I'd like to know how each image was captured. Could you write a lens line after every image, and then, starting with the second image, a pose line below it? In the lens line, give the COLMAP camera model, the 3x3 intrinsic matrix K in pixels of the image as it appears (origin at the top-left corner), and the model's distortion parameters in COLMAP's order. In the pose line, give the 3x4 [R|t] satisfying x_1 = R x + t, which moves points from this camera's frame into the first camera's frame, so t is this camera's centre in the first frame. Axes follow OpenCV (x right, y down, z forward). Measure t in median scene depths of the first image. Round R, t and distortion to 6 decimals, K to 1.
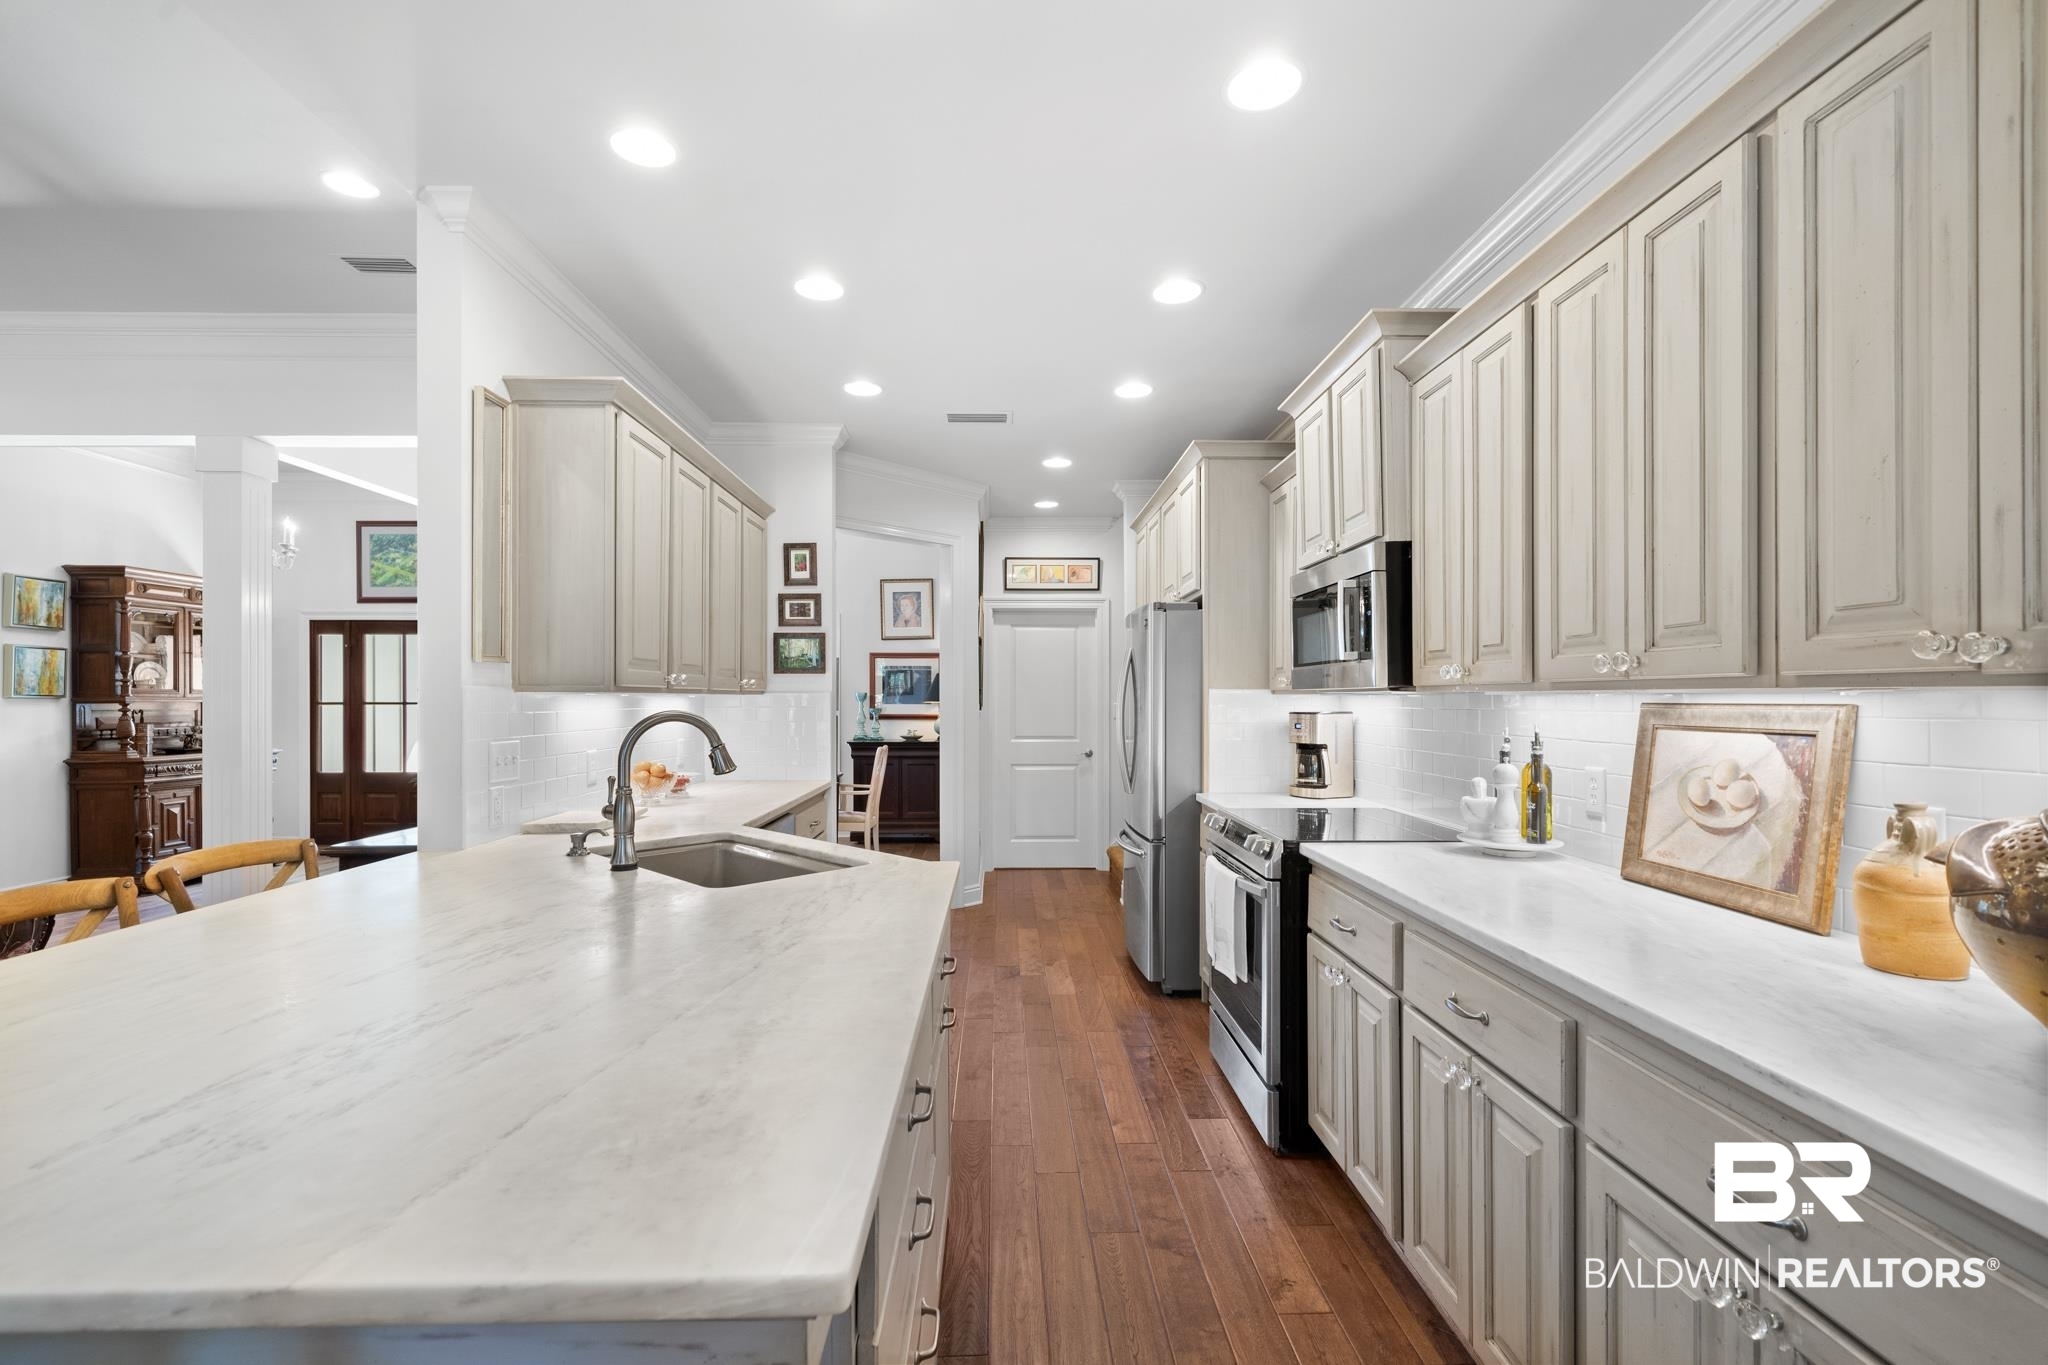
lens RADIAL K [[901.3, 0, 1021.6], [0, 901.3, 693.3], [0, 0, 1]] dist [-0.000679, 0.000070]
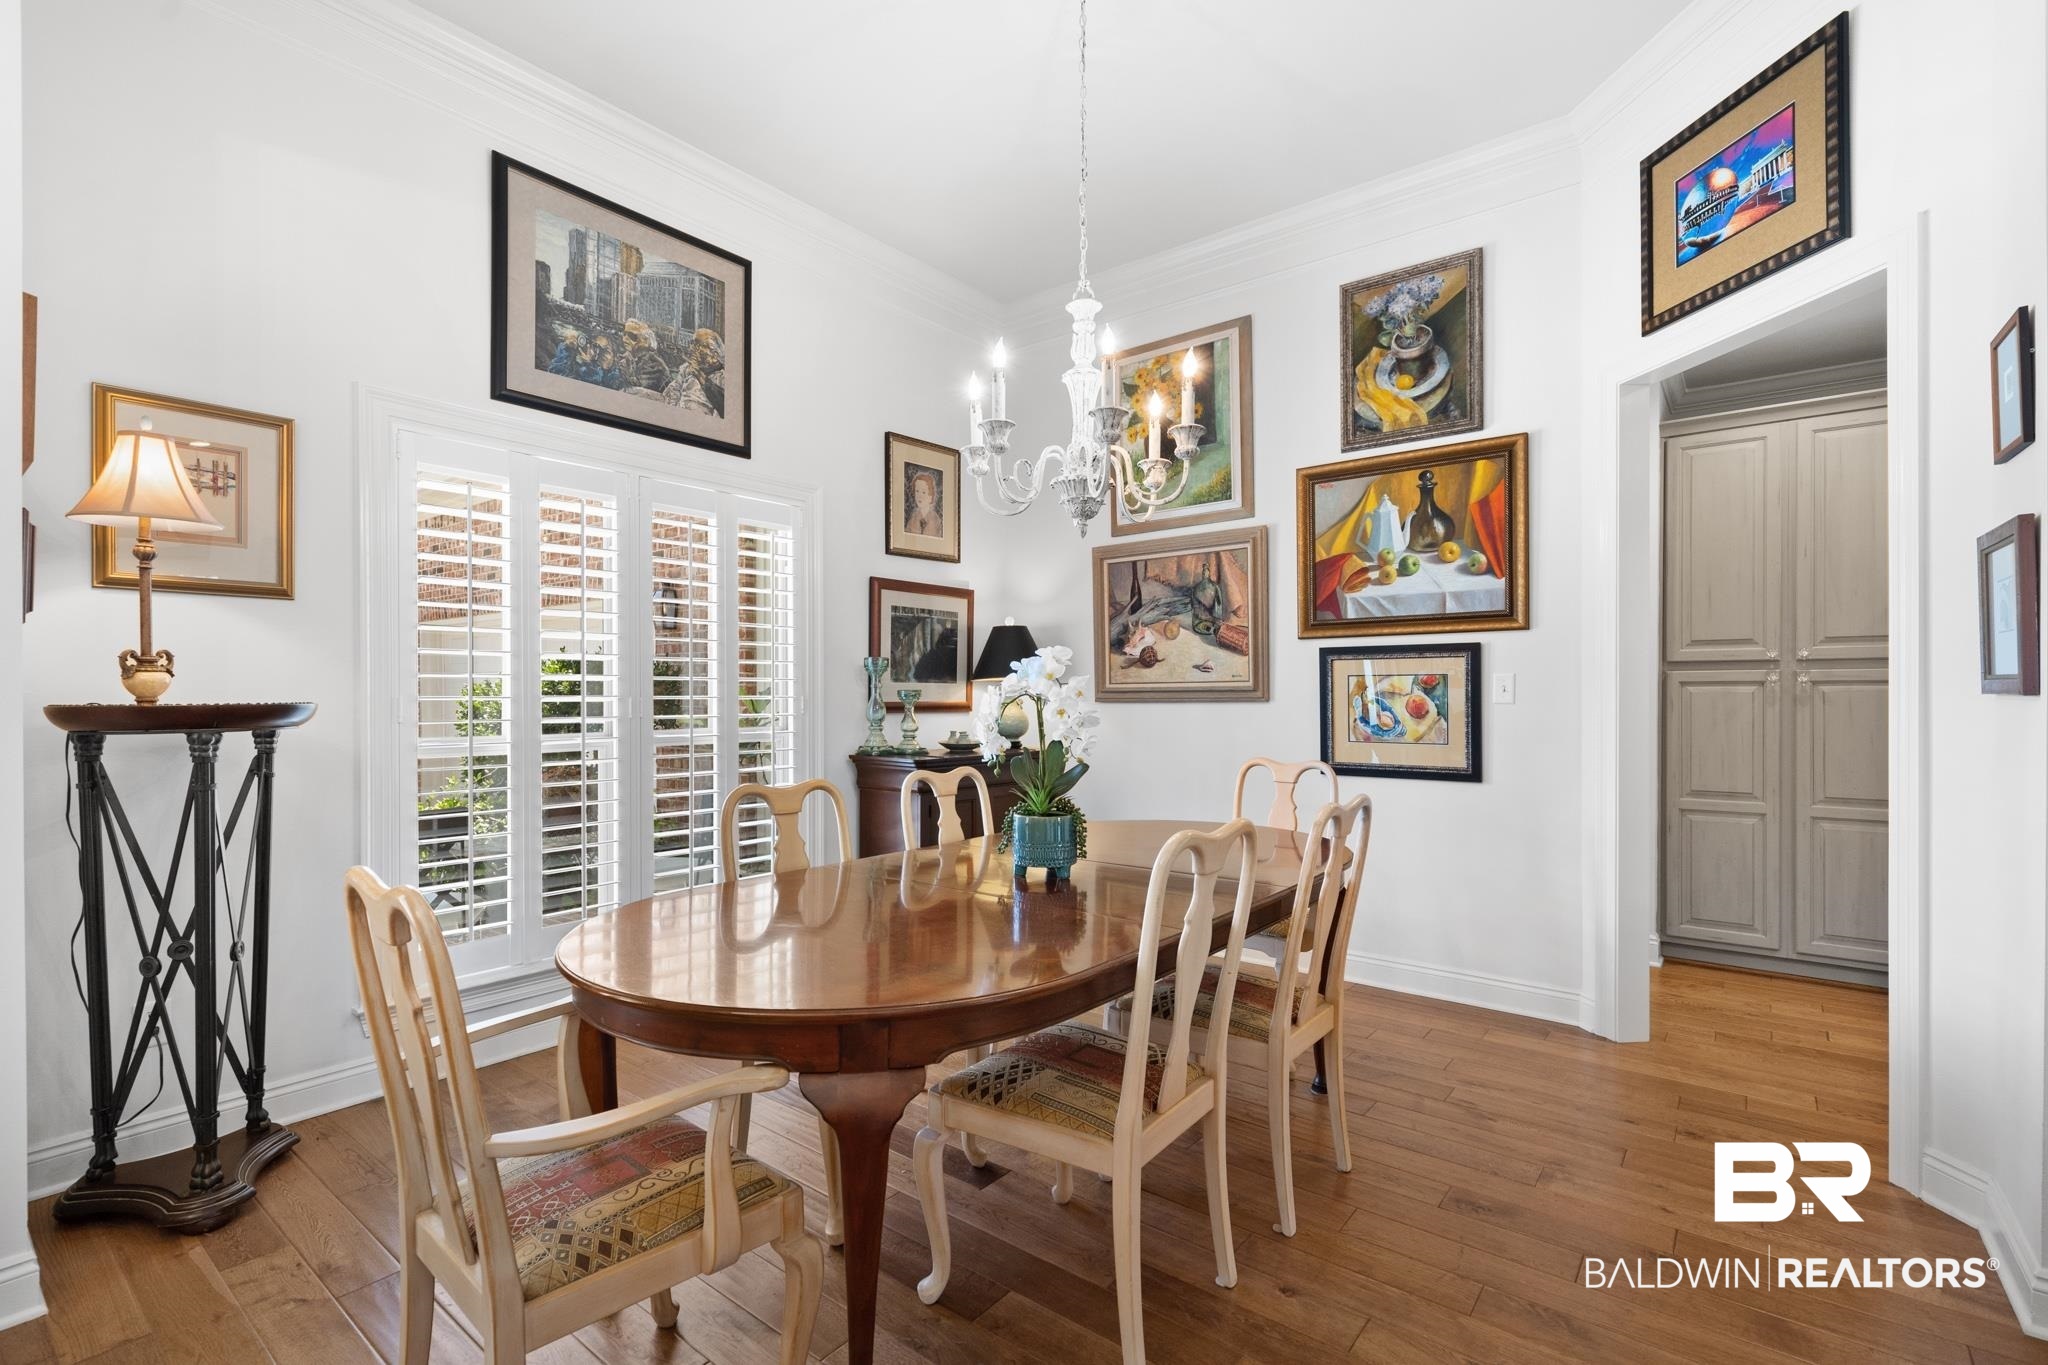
lens RADIAL K [[930.8, 0, 1022.0], [0, 930.8, 696.1], [0, 0, 1]] dist [0.000499, 0.000513]
pose [[0.642966, -0.000680, 0.765895, -0.940124], [-0.003455, 0.999987, 0.003788, 0.032938], [-0.765887, -0.005082, 0.642955, 1.142818]]
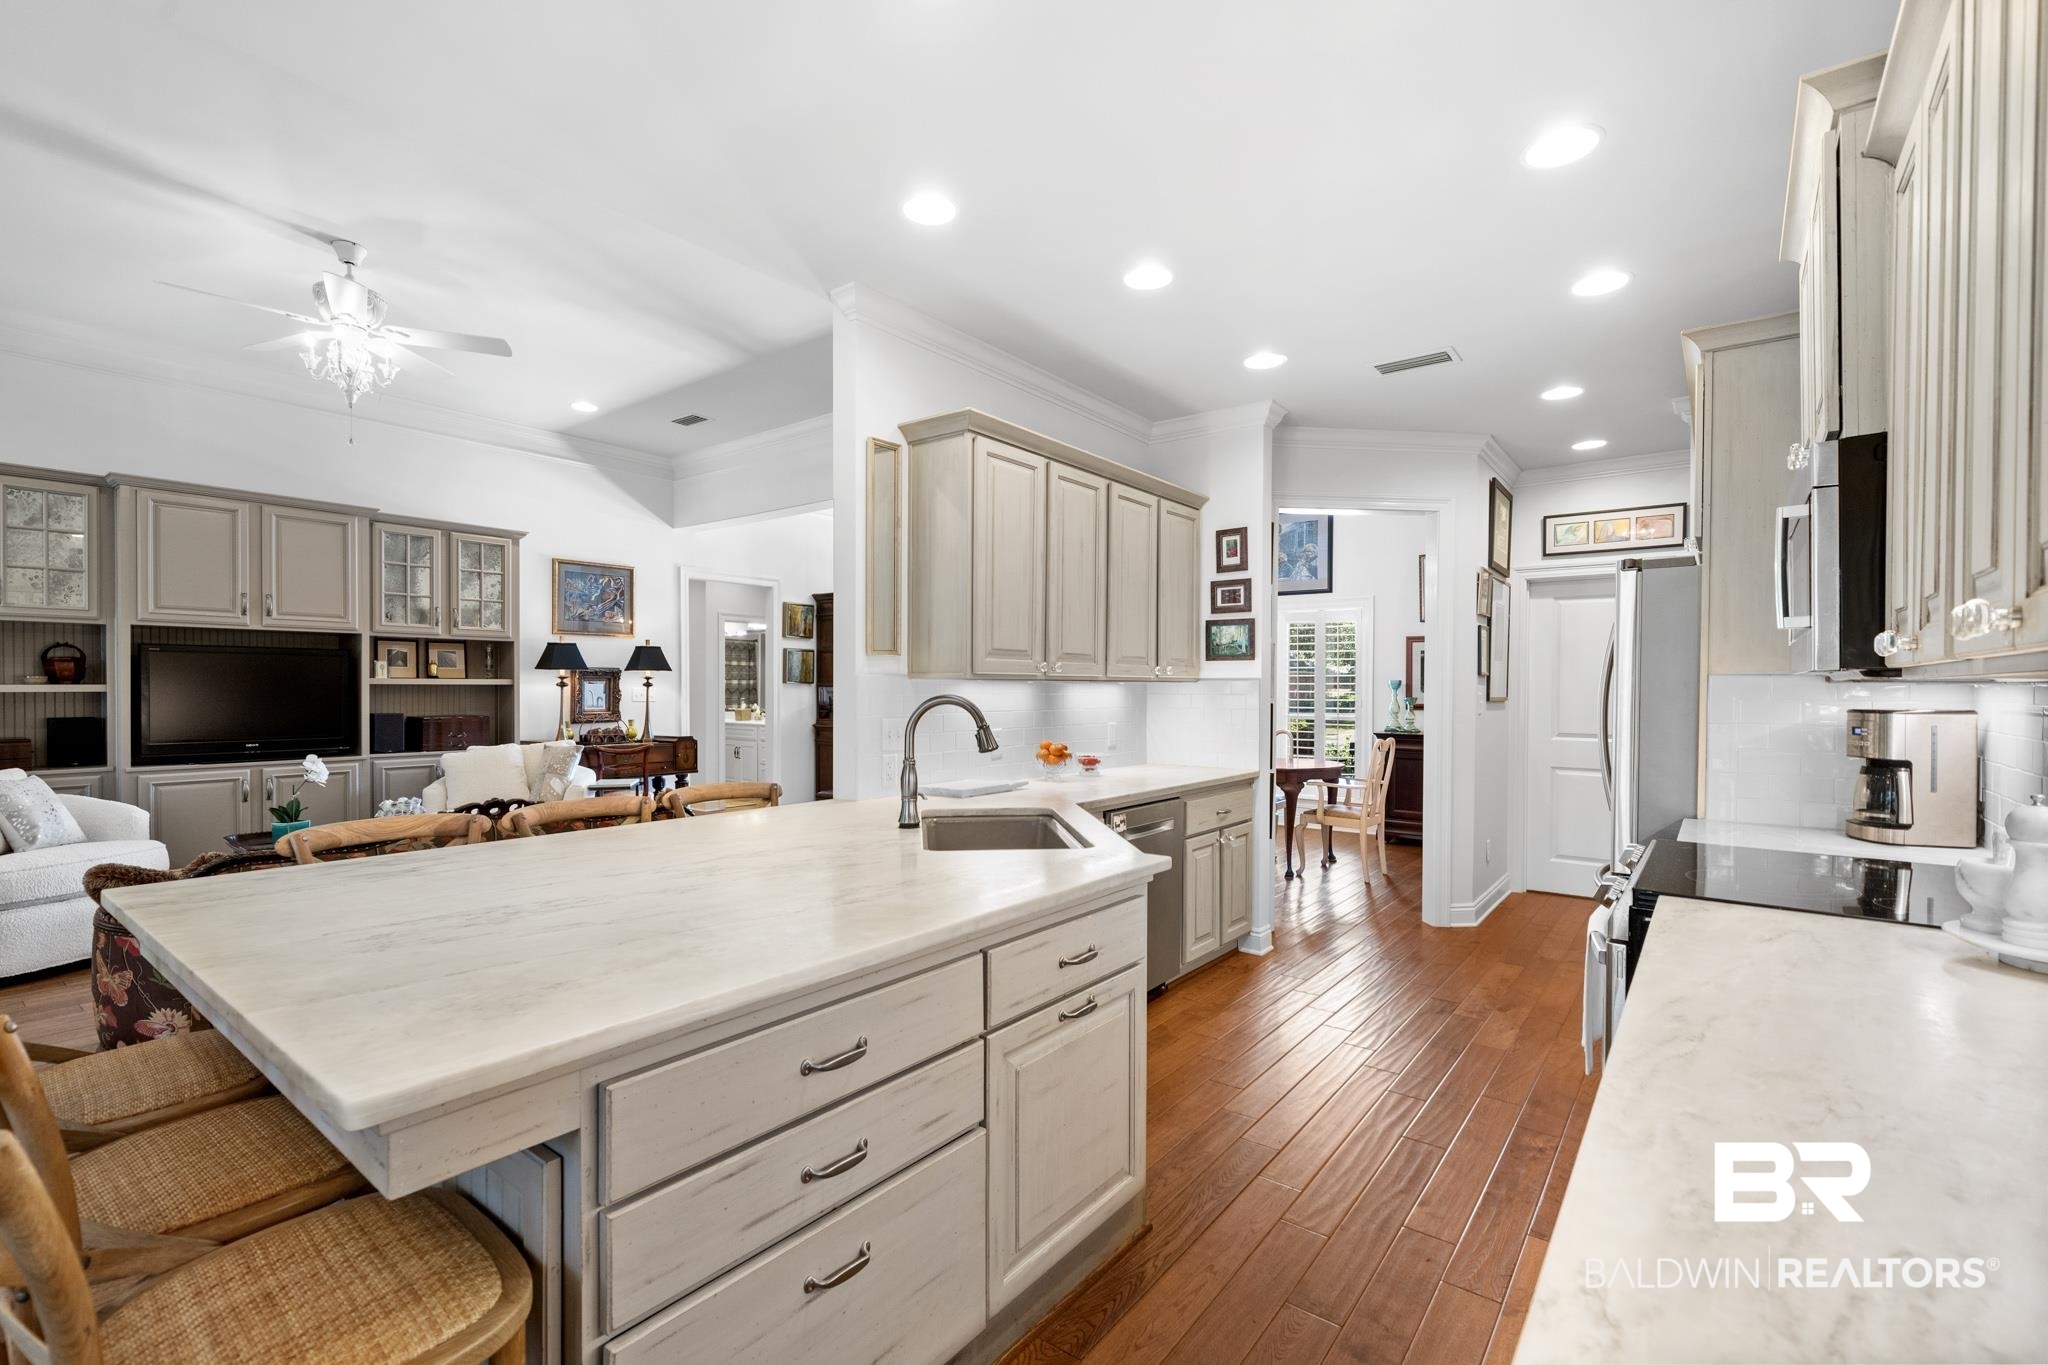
lens RADIAL K [[901.3, 0, 1021.6], [0, 901.3, 693.3], [0, 0, 1]] dist [-0.000679, 0.000070]
pose [[0.771482, 0.010413, -0.636166, 0.209007], [-0.001814, 0.999898, 0.014167, 0.000538], [0.636249, -0.009776, 0.771422, 0.087103]]
